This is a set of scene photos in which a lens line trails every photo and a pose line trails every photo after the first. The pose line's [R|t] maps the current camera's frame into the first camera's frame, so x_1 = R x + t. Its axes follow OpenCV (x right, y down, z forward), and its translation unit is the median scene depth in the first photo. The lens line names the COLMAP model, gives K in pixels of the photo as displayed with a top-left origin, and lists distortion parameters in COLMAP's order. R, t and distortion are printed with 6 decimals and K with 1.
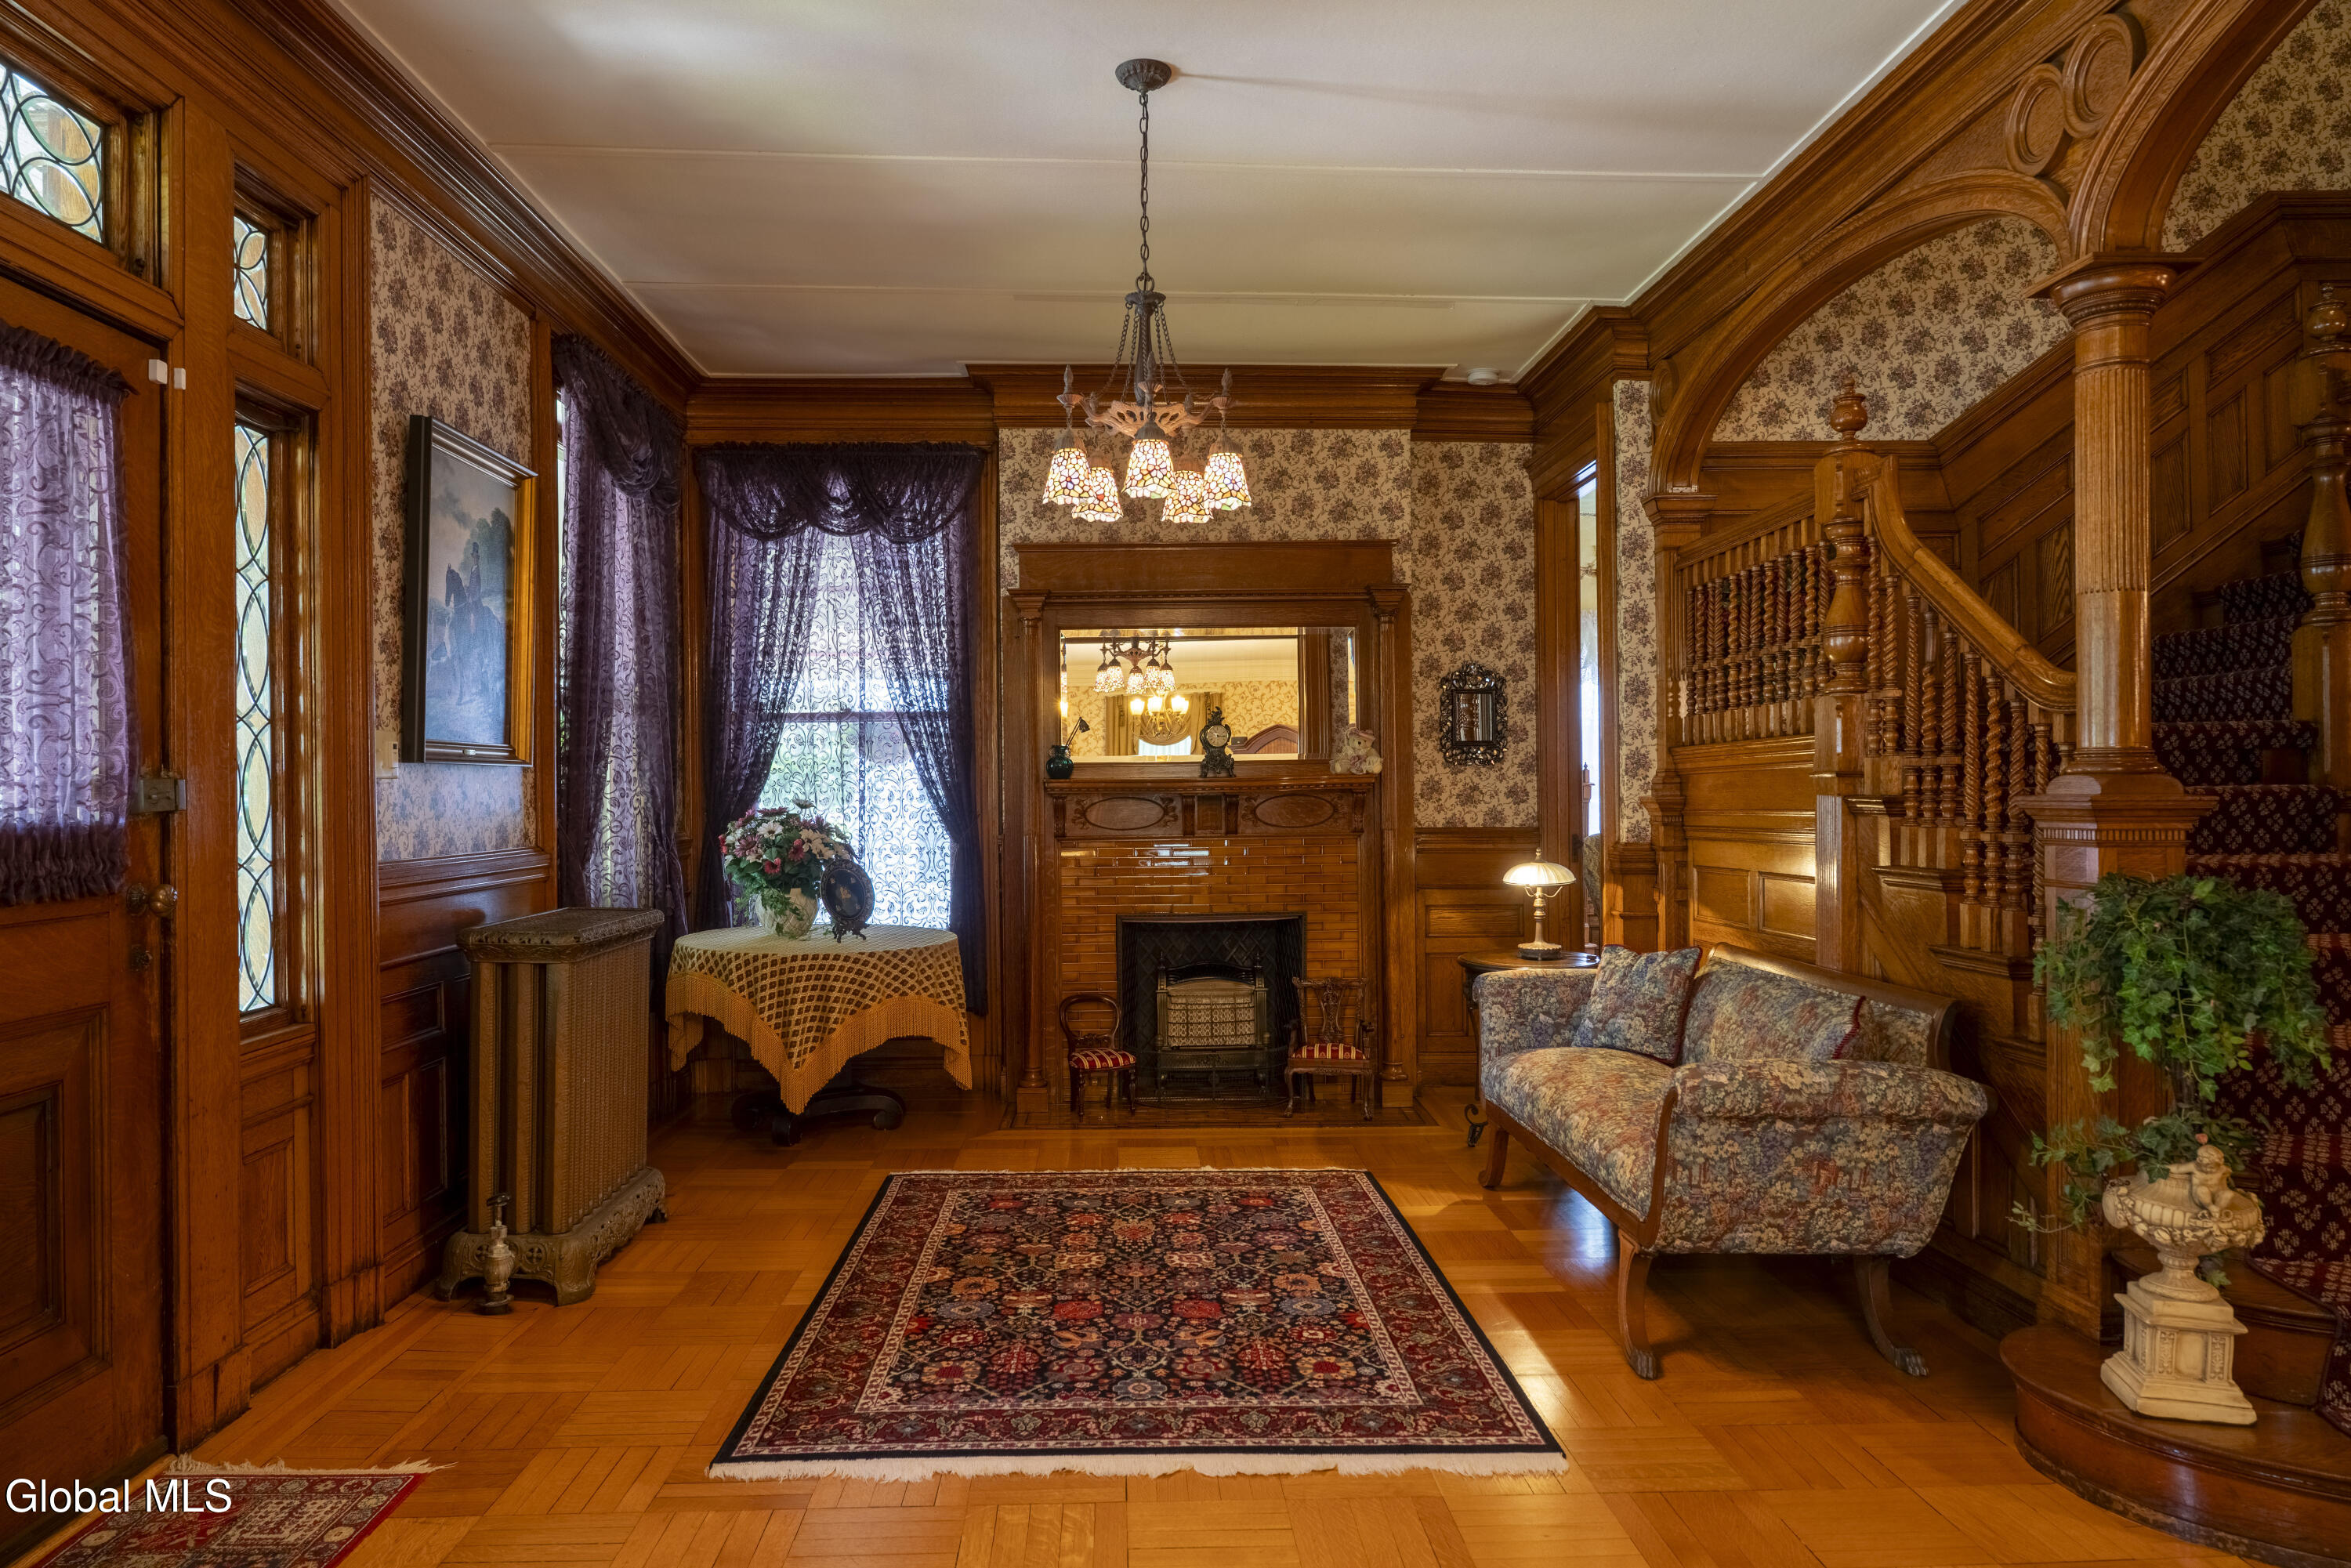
lens RADIAL K [[1511.9, 0, 1175.5], [0, 1511.9, 784.0], [0, 0, 1]] dist [-0.022482, -0.001249]
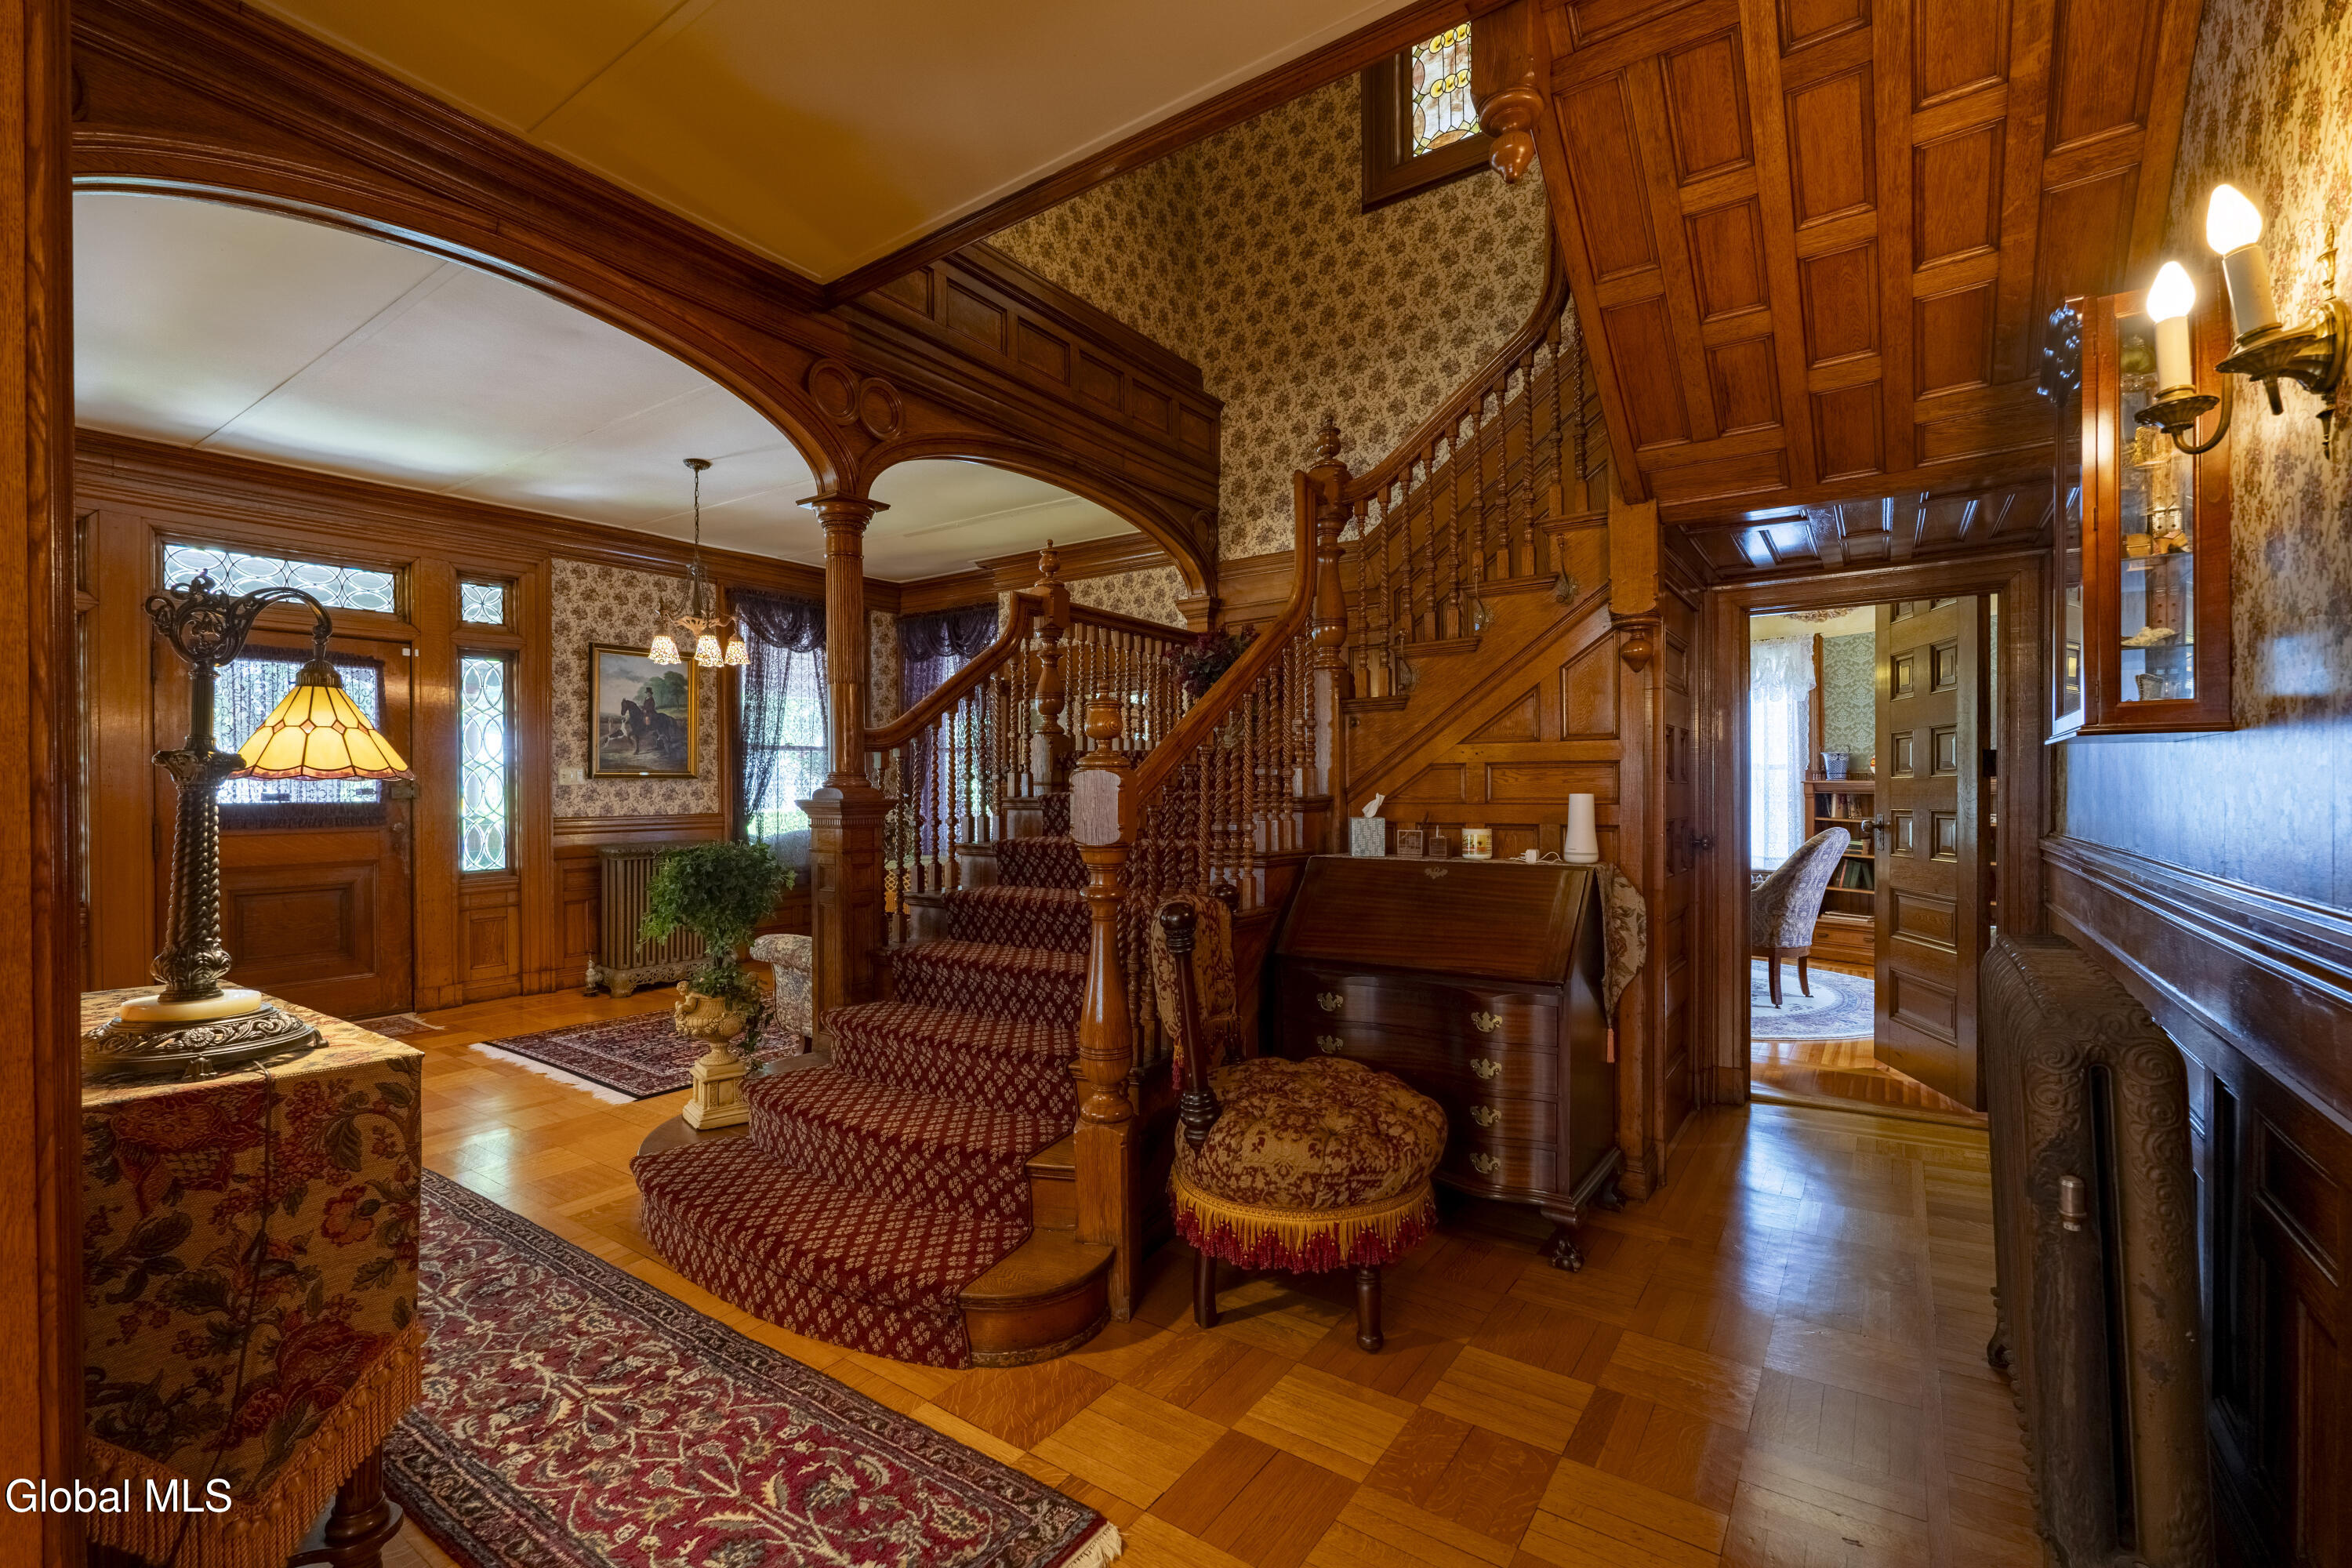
lens RADIAL K [[1015.8, 0, 1176.0], [0, 1015.8, 784.0], [0, 0, 1]] dist [-0.017782, -0.000018]
pose [[0.799584, 0.003958, -0.600541, 1.471778], [0.000400, 0.999975, 0.007122, -0.019519], [0.600554, -0.005935, 0.799562, 0.254011]]
